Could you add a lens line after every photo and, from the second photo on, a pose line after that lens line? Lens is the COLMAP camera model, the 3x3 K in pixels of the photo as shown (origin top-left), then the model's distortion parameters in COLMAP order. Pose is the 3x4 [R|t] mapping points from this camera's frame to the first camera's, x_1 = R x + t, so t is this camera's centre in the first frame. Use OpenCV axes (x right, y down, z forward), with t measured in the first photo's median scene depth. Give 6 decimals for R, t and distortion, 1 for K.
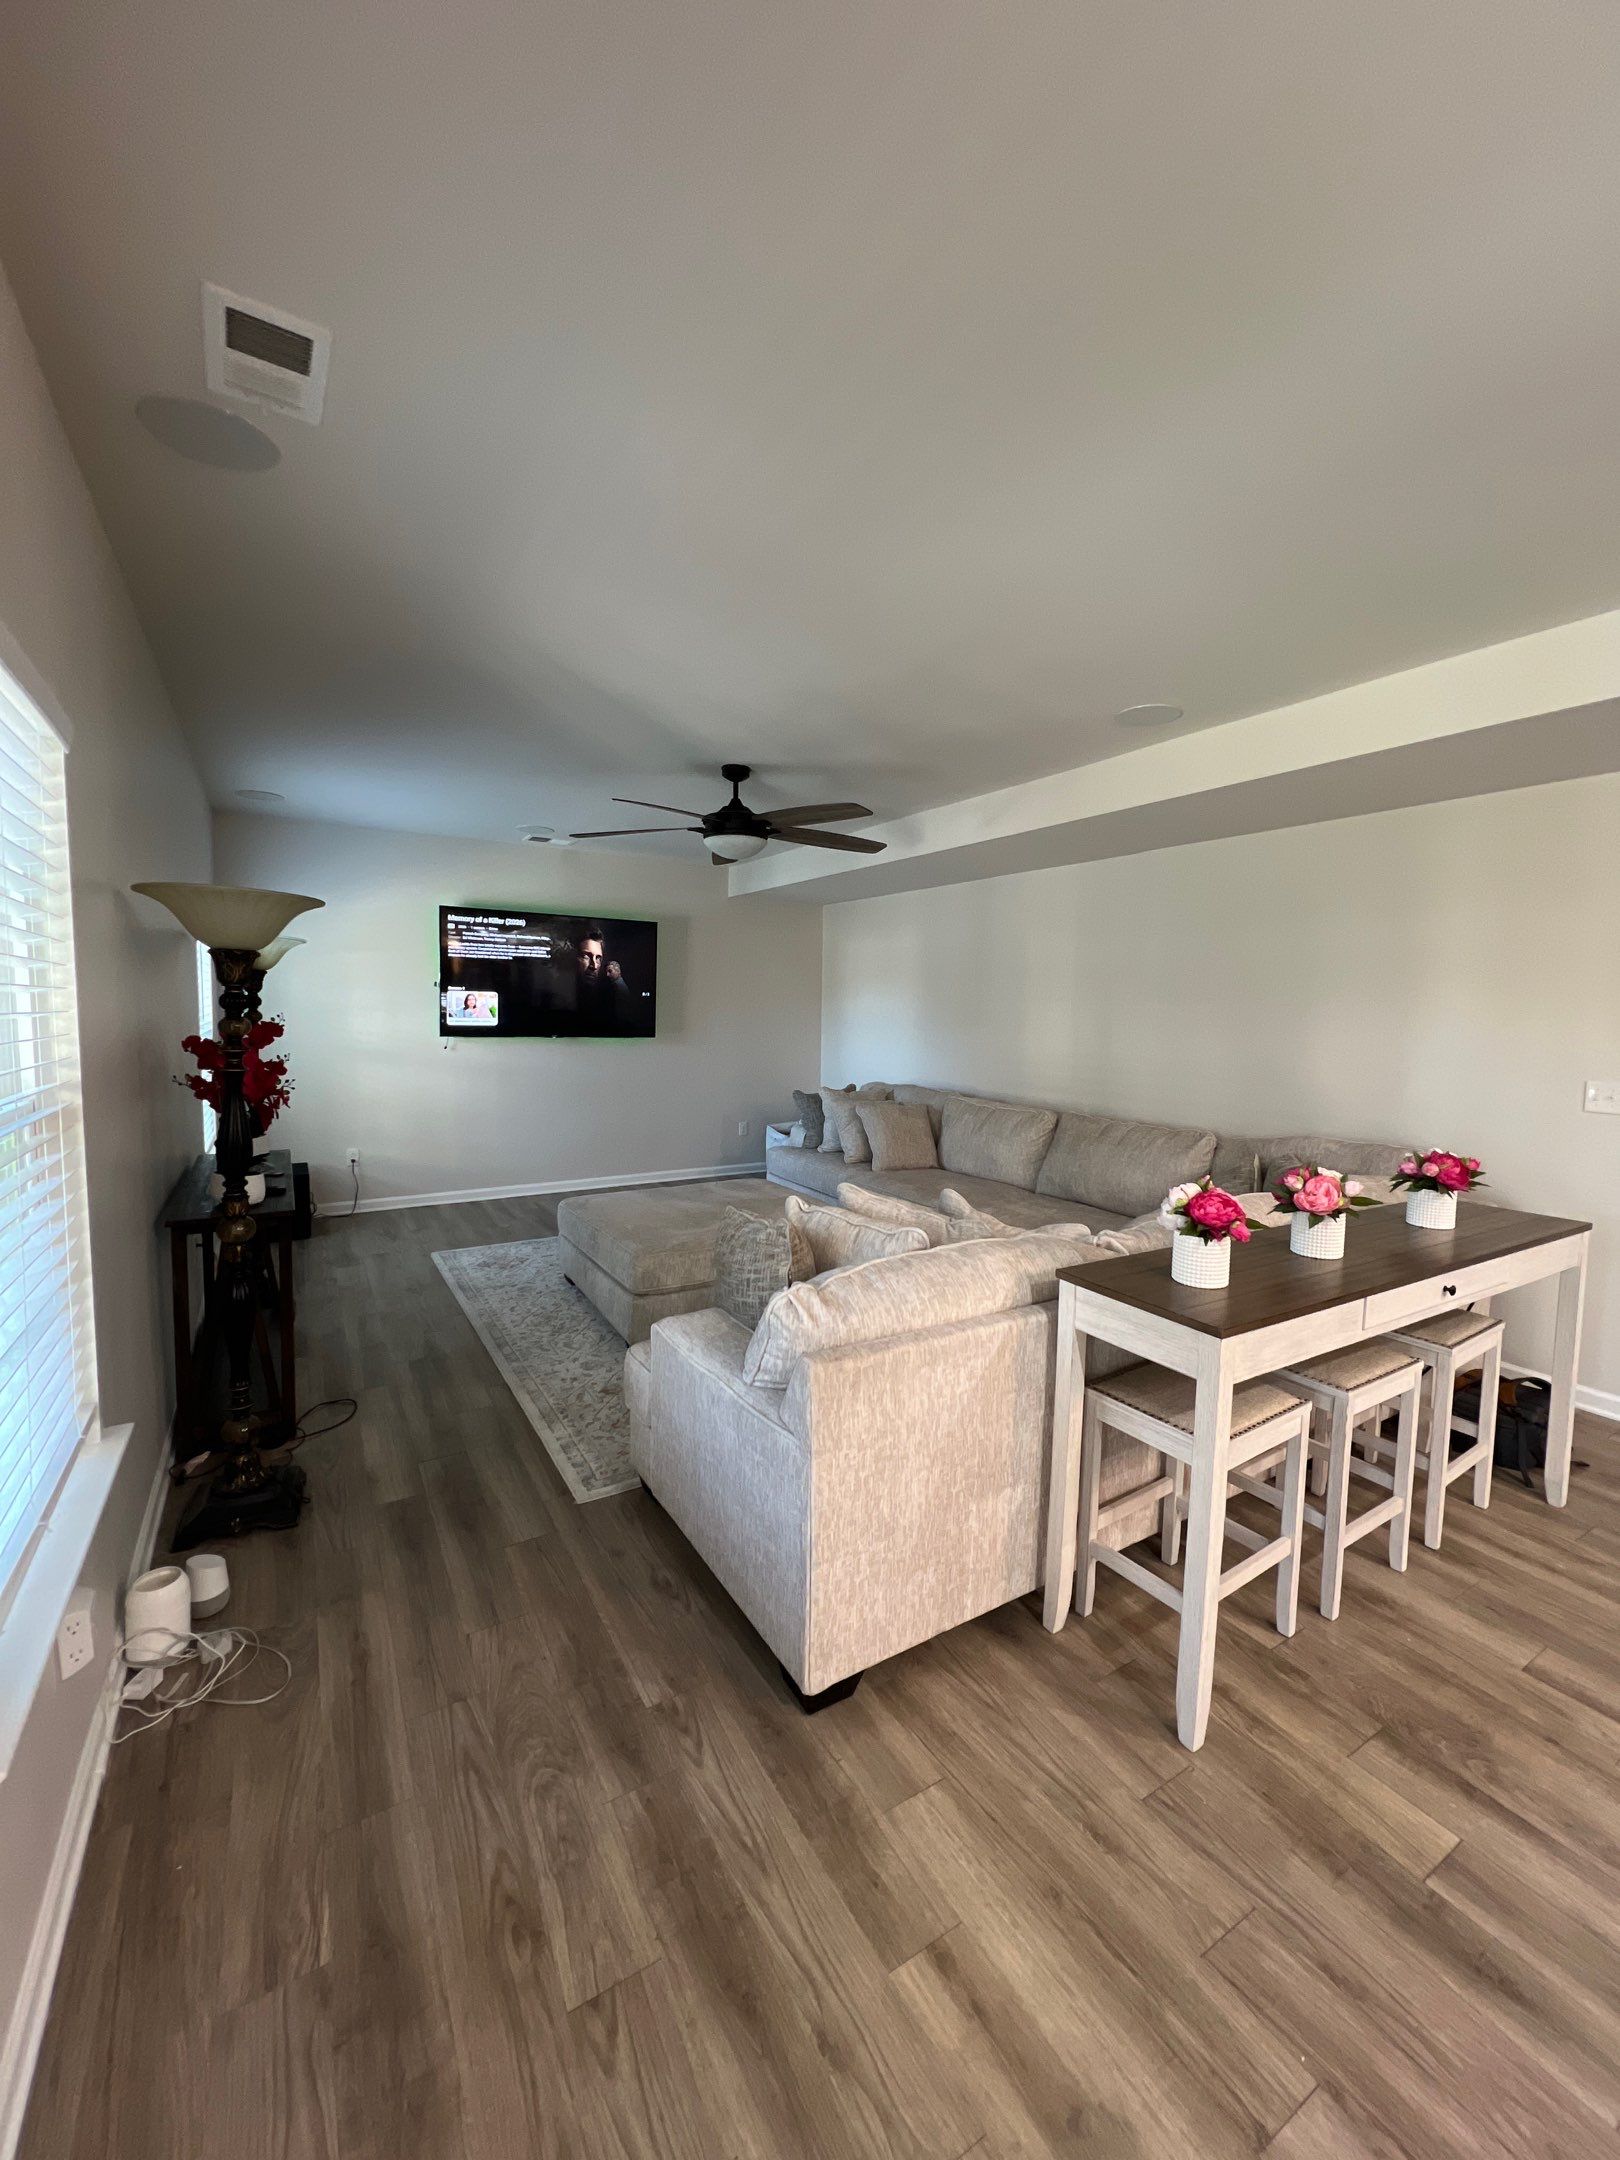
lens RADIAL K [[865.6, 0, 817.6], [0, 865.6, 1077.4], [0, 0, 1]] dist [-0.001199, -0.000083]
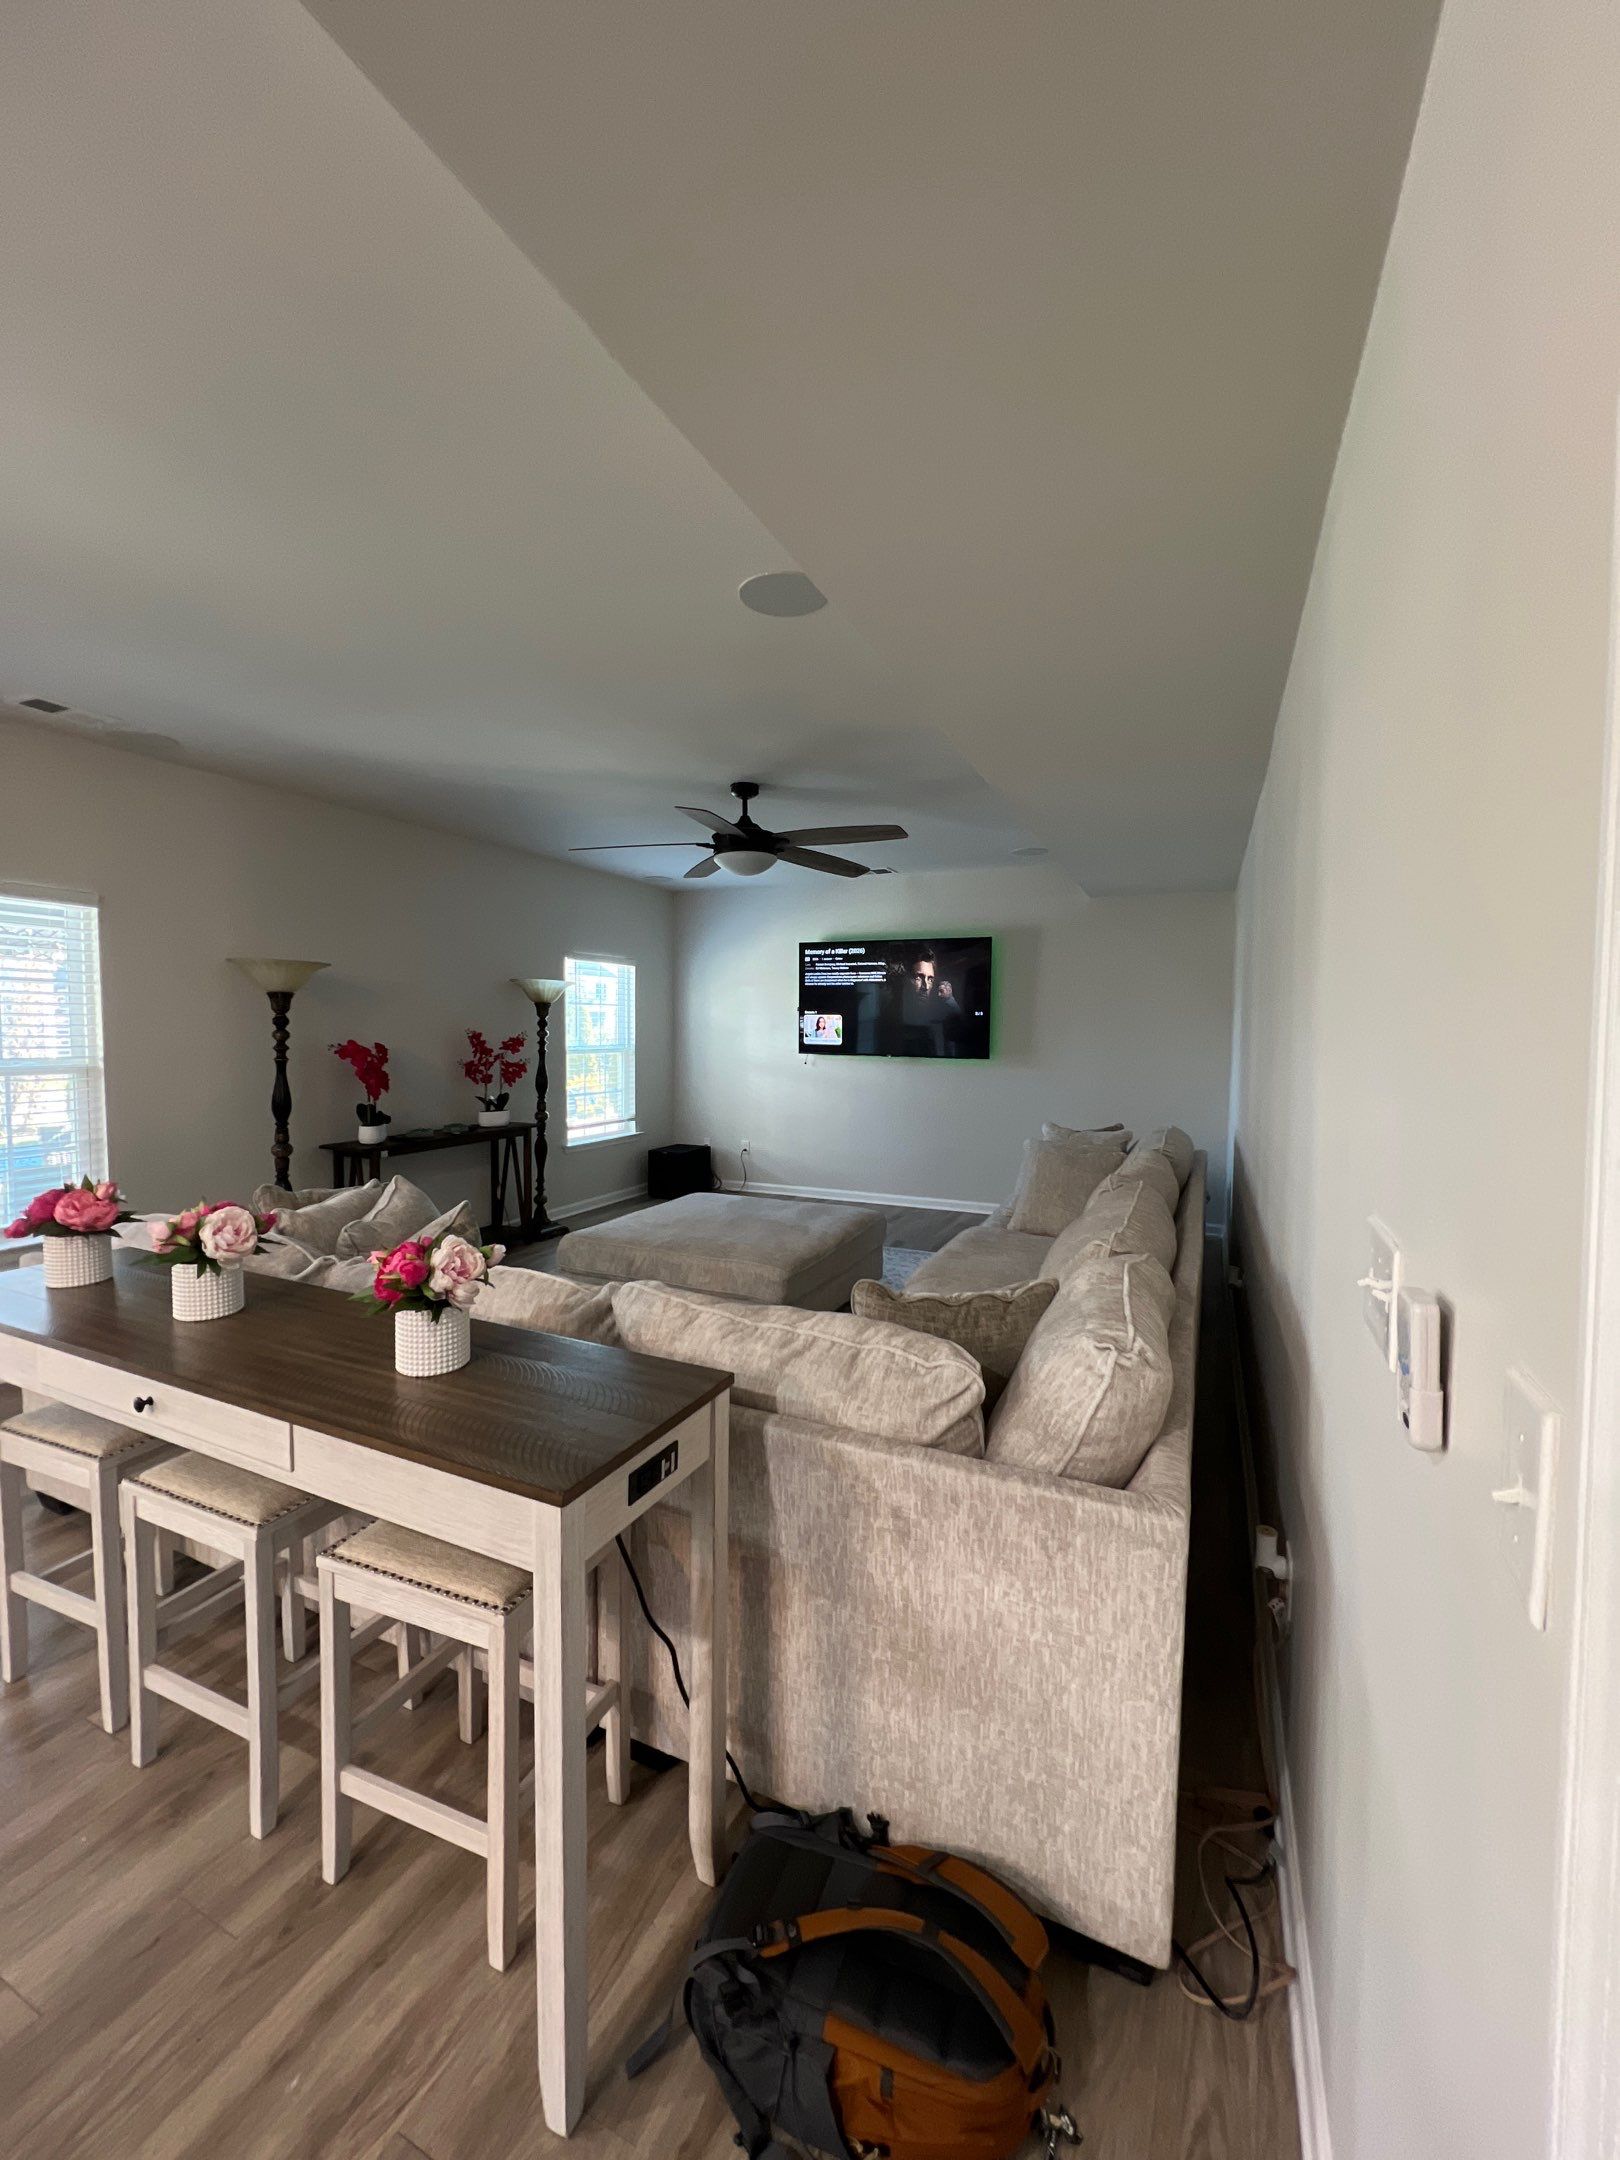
lens RADIAL K [[865.6, 0, 810.9], [0, 865.6, 1076.3], [0, 0, 1]] dist [-0.001199, -0.000083]
pose [[0.548281, 0.035746, -0.835530, 0.547121], [-0.066139, 0.997810, -0.000712, -0.016314], [0.833675, 0.055652, 0.549444, 0.361001]]
